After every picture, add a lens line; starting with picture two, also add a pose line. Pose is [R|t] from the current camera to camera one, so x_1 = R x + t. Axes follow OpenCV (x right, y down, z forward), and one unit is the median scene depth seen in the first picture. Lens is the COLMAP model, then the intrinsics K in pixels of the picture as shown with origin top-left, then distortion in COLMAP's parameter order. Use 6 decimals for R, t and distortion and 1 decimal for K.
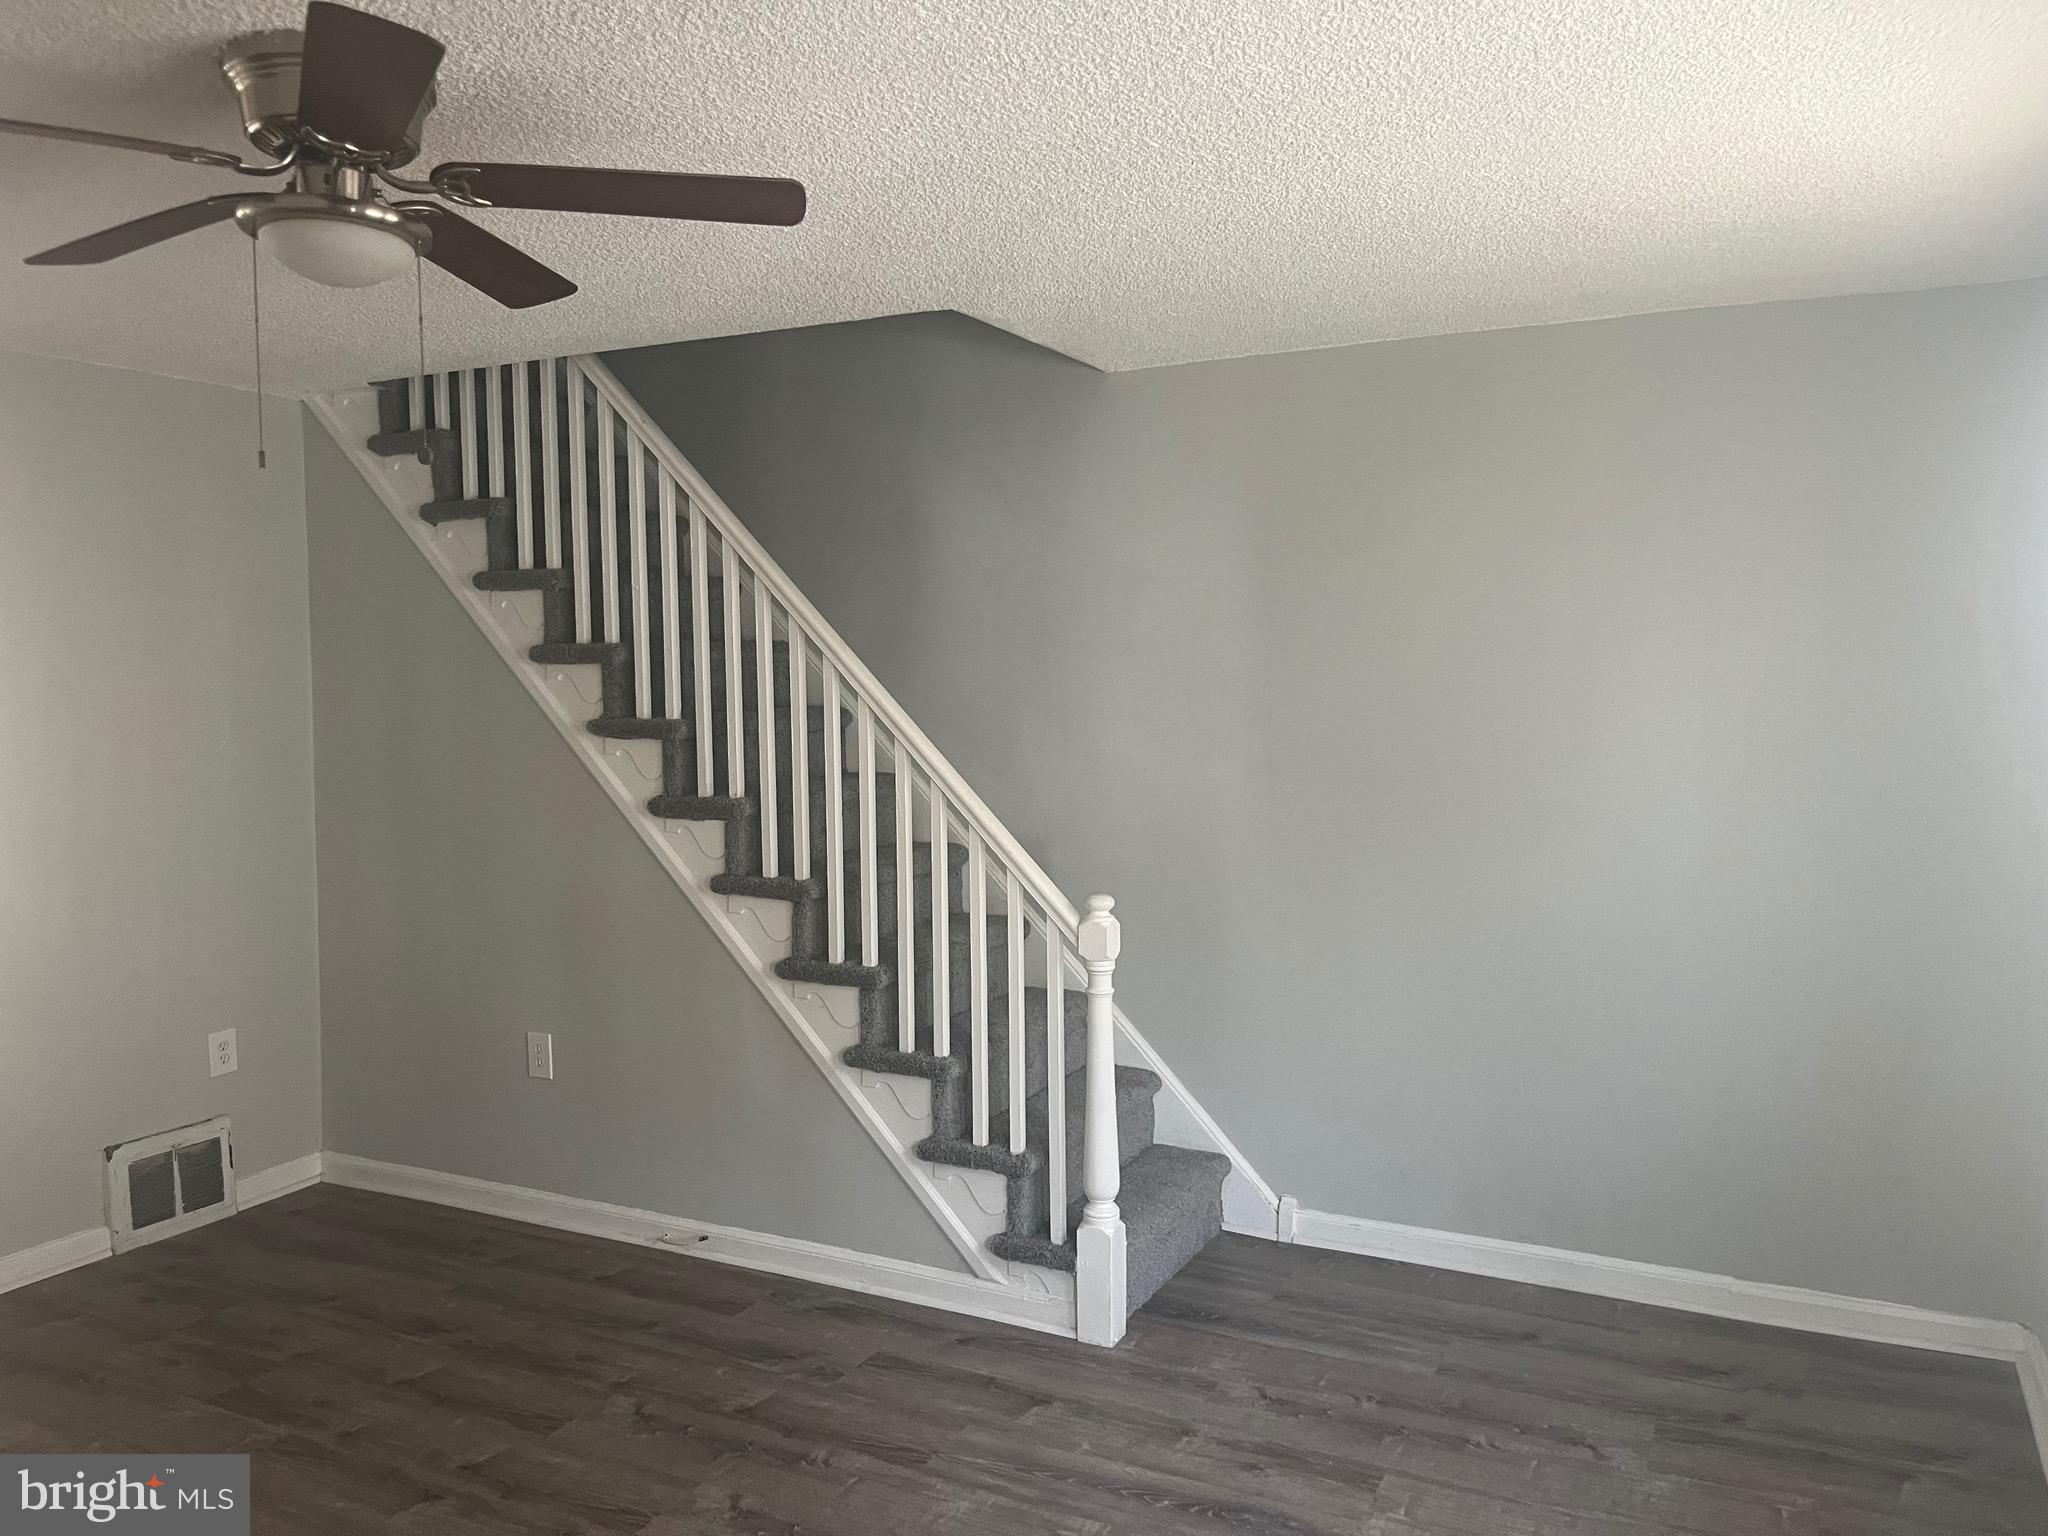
lens RADIAL K [[1552.3, 0, 1024.0], [0, 1552.3, 768.0], [0, 0, 1]] dist [0.059040, -0.086909]
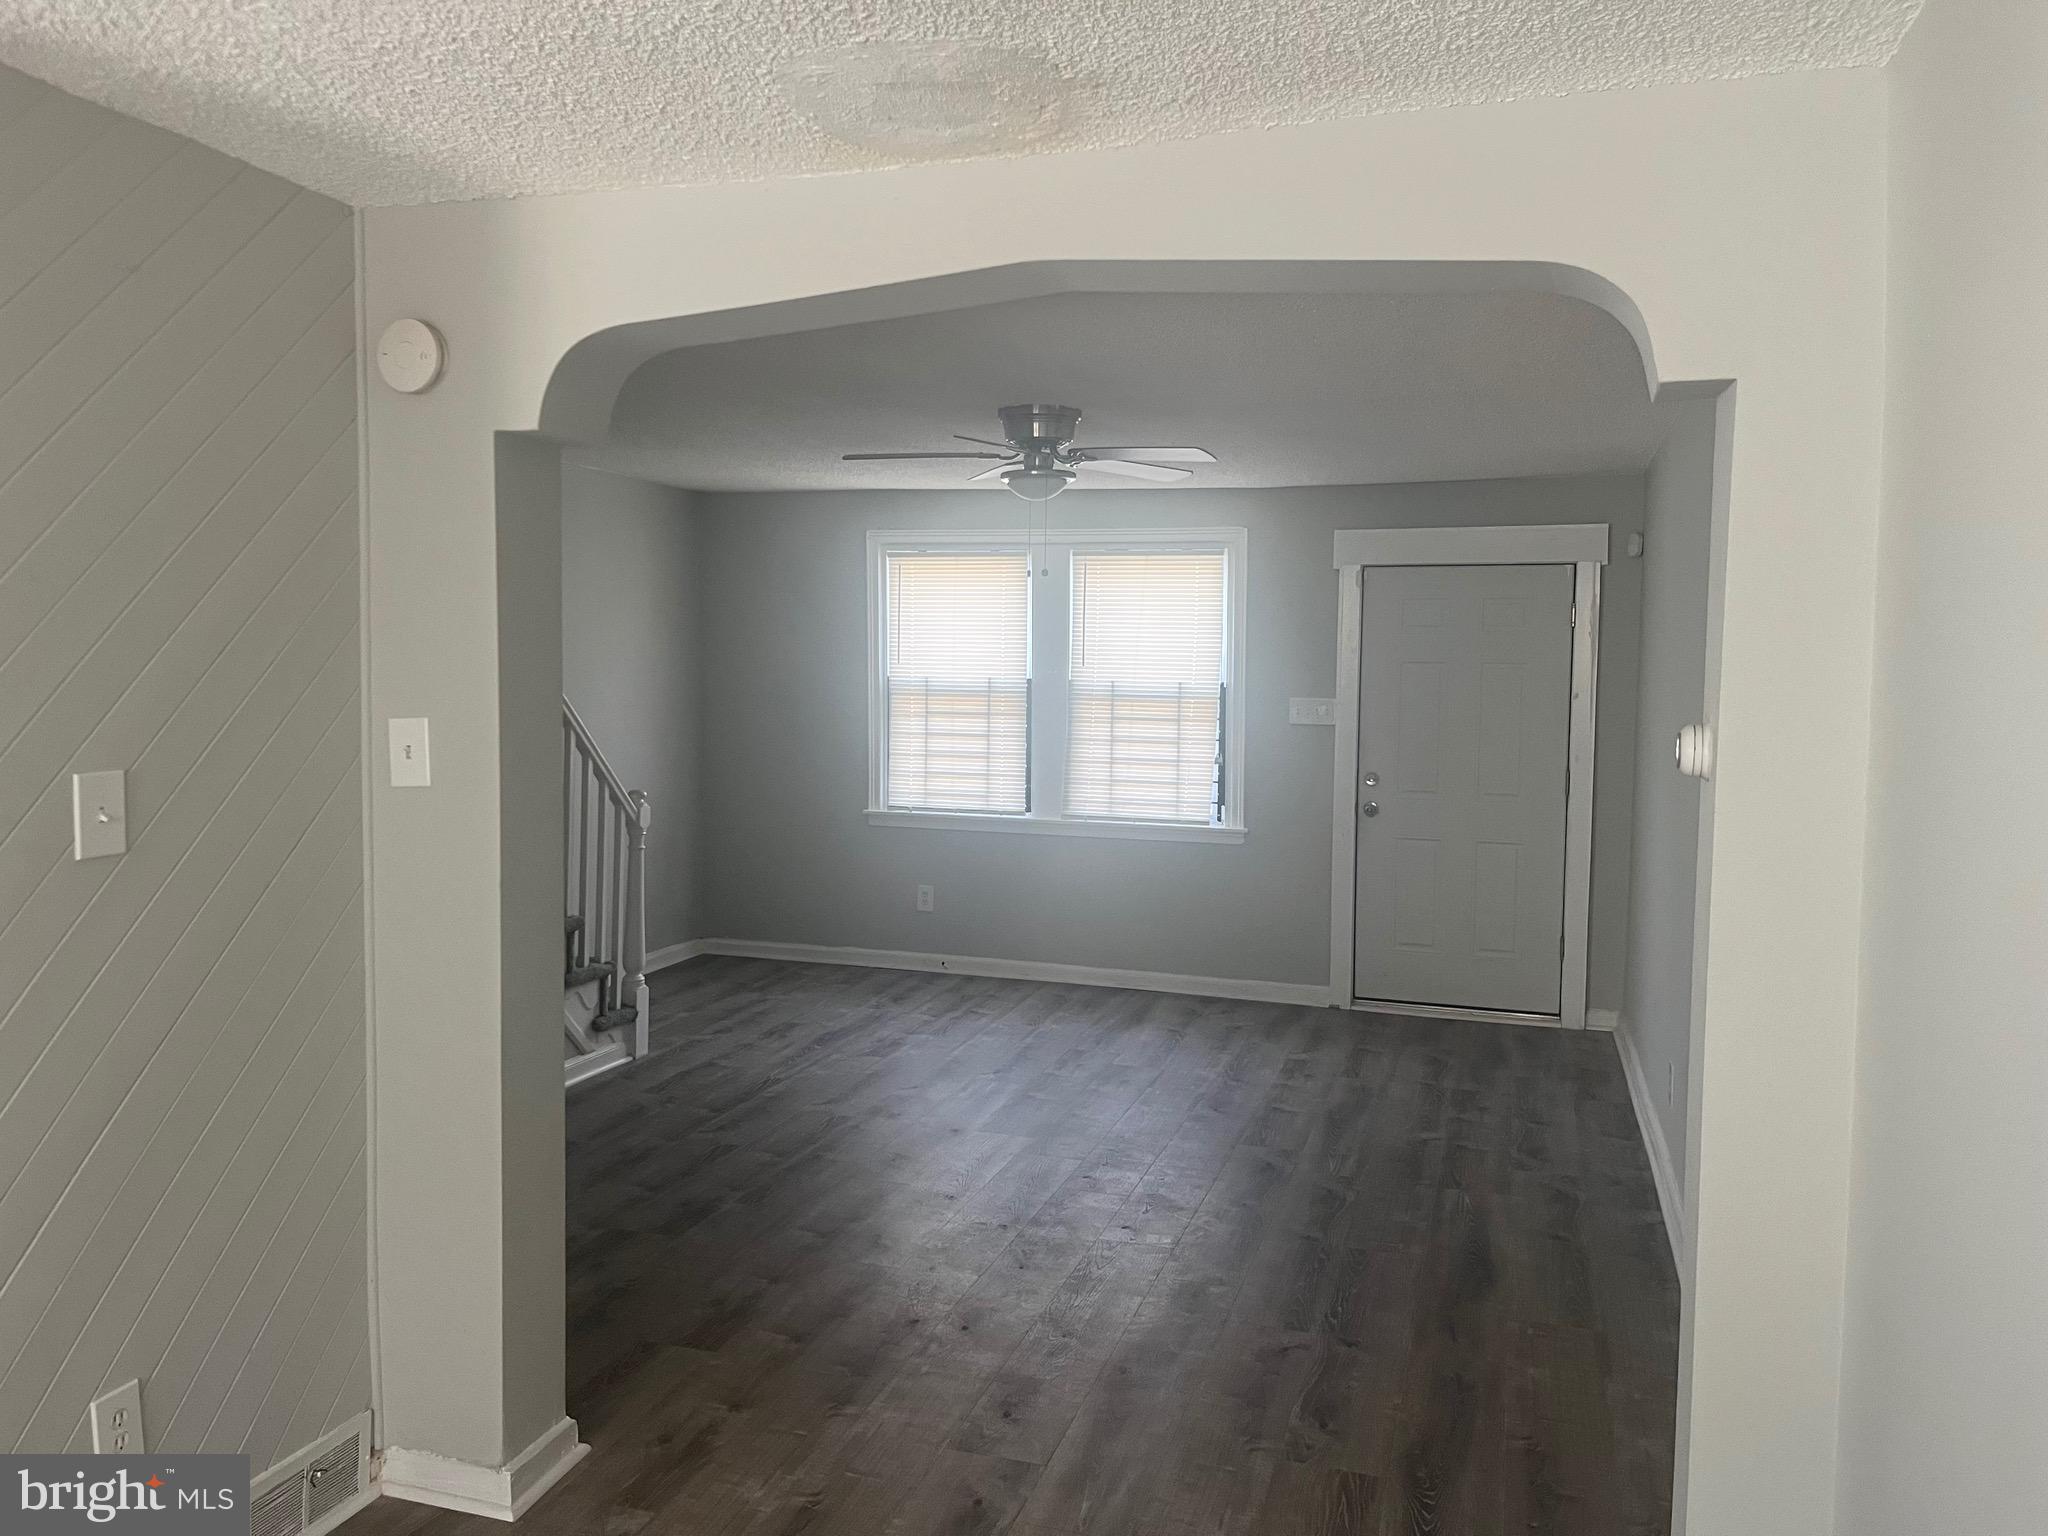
lens RADIAL K [[1552.3, 0, 1024.0], [0, 1552.3, 768.0], [0, 0, 1]] dist [0.059040, -0.086909]
pose [[-0.168965, -0.056563, 0.983998, -1.672071], [0.054008, 0.996321, 0.066545, -0.027609], [-0.984141, 0.064388, -0.165288, 0.868689]]
